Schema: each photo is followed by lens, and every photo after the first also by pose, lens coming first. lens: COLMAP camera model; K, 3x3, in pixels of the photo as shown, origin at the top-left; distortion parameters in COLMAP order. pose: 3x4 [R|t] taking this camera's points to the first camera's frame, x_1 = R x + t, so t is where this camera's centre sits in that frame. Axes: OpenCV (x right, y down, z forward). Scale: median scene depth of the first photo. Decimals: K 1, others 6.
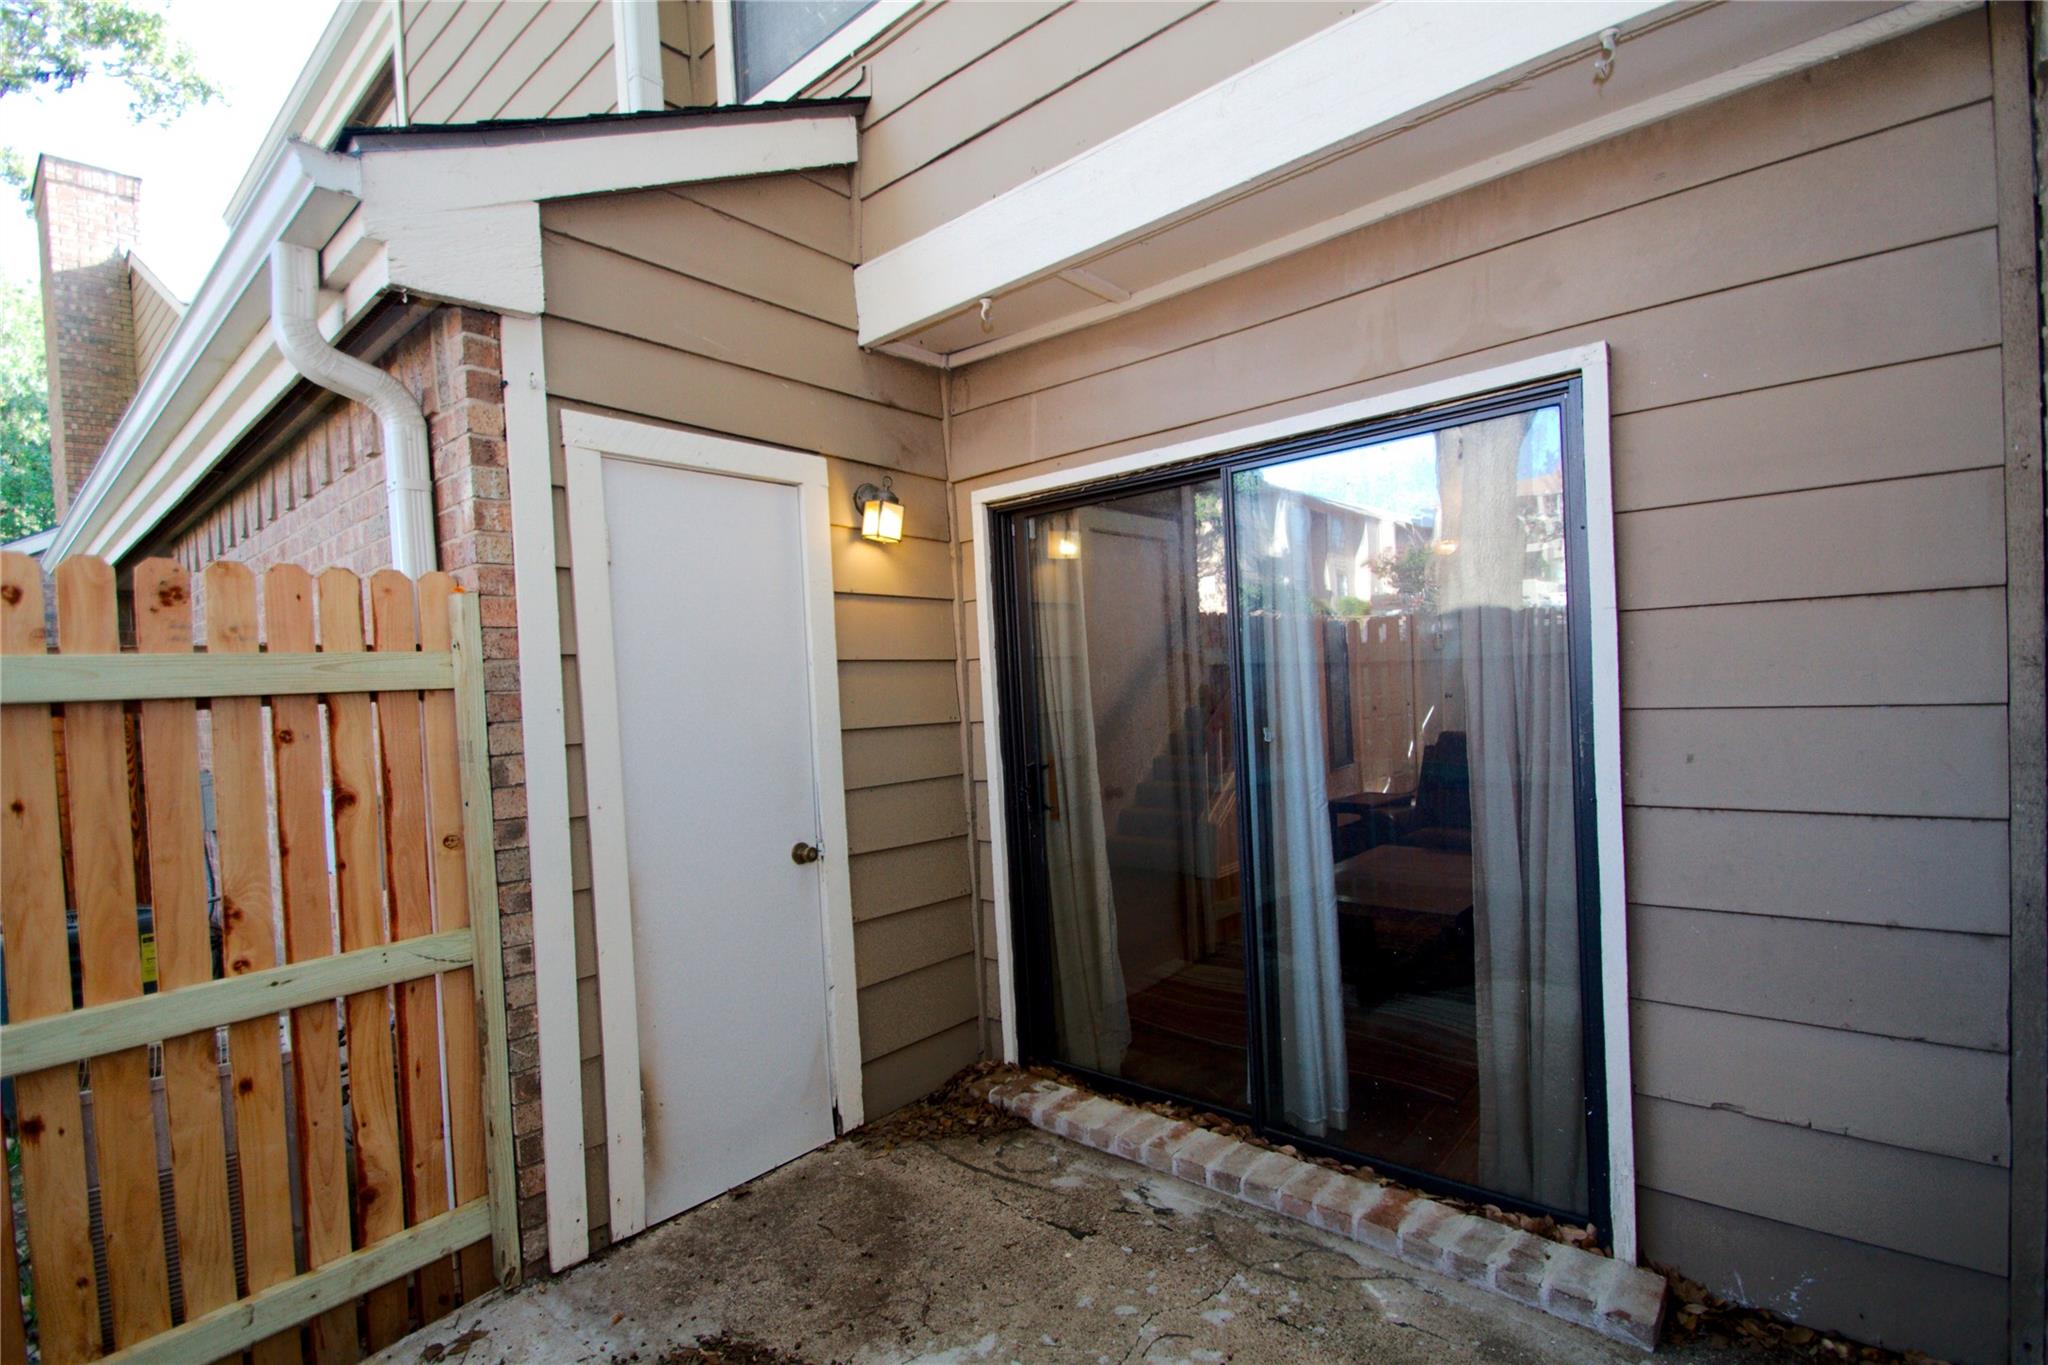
lens RADIAL K [[941.2, 0, 1024.8], [0, 941.2, 711.4], [0, 0, 1]] dist [0.001604, -0.000176]
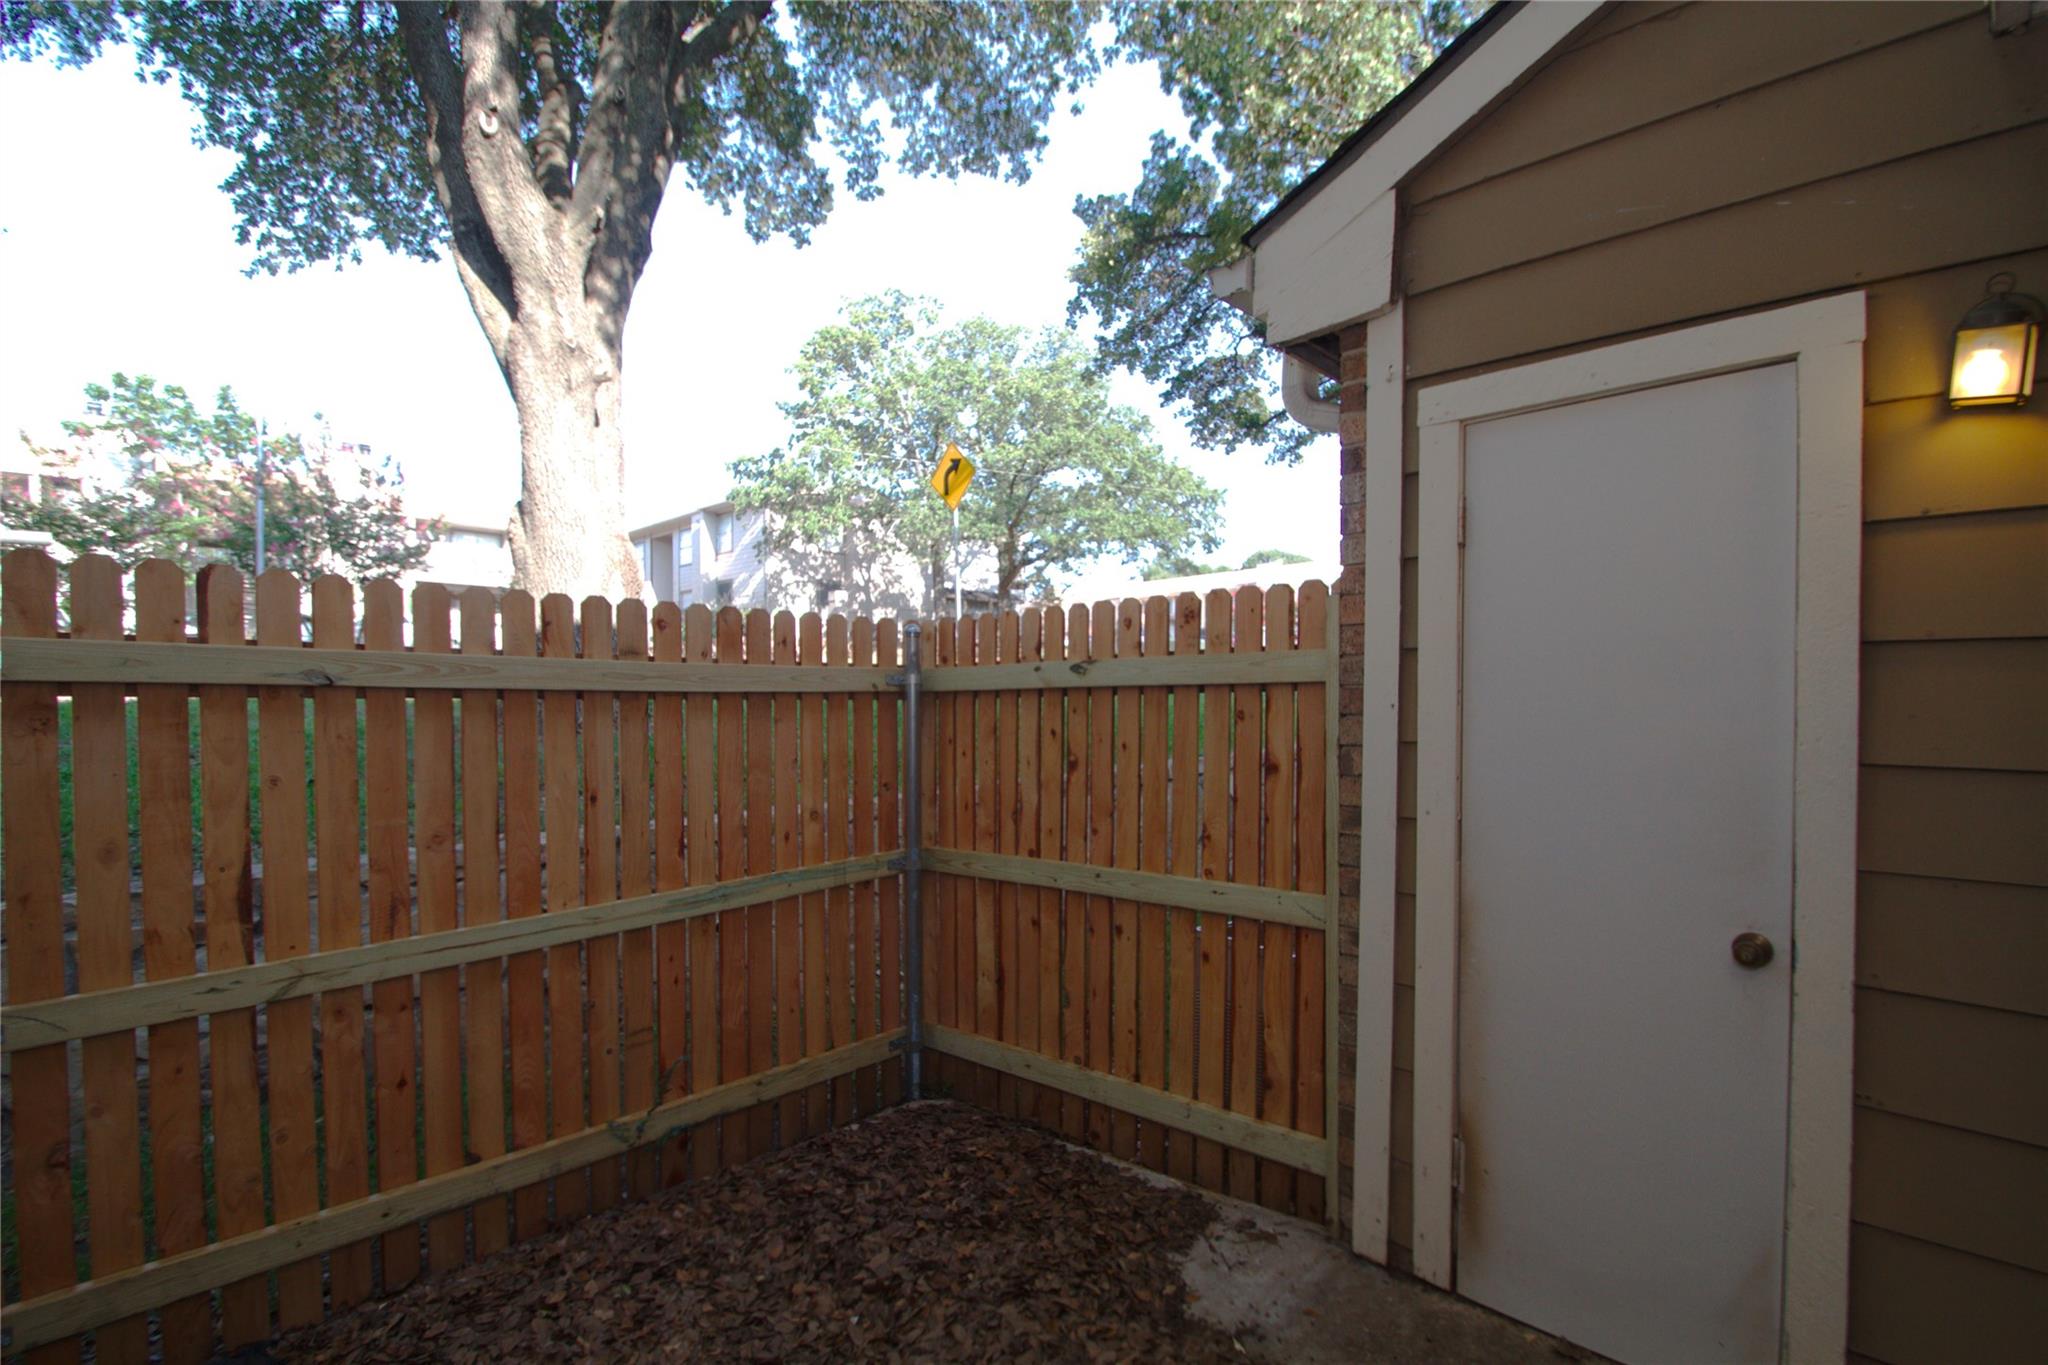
lens RADIAL K [[941.2, 0, 1024.8], [0, 941.2, 711.4], [0, 0, 1]] dist [0.001604, -0.000176]
pose [[-0.028255, 0.060107, -0.997792, 0.509635], [-0.019235, 0.997973, 0.060662, -0.049347], [0.999416, 0.020906, -0.027042, 0.663212]]
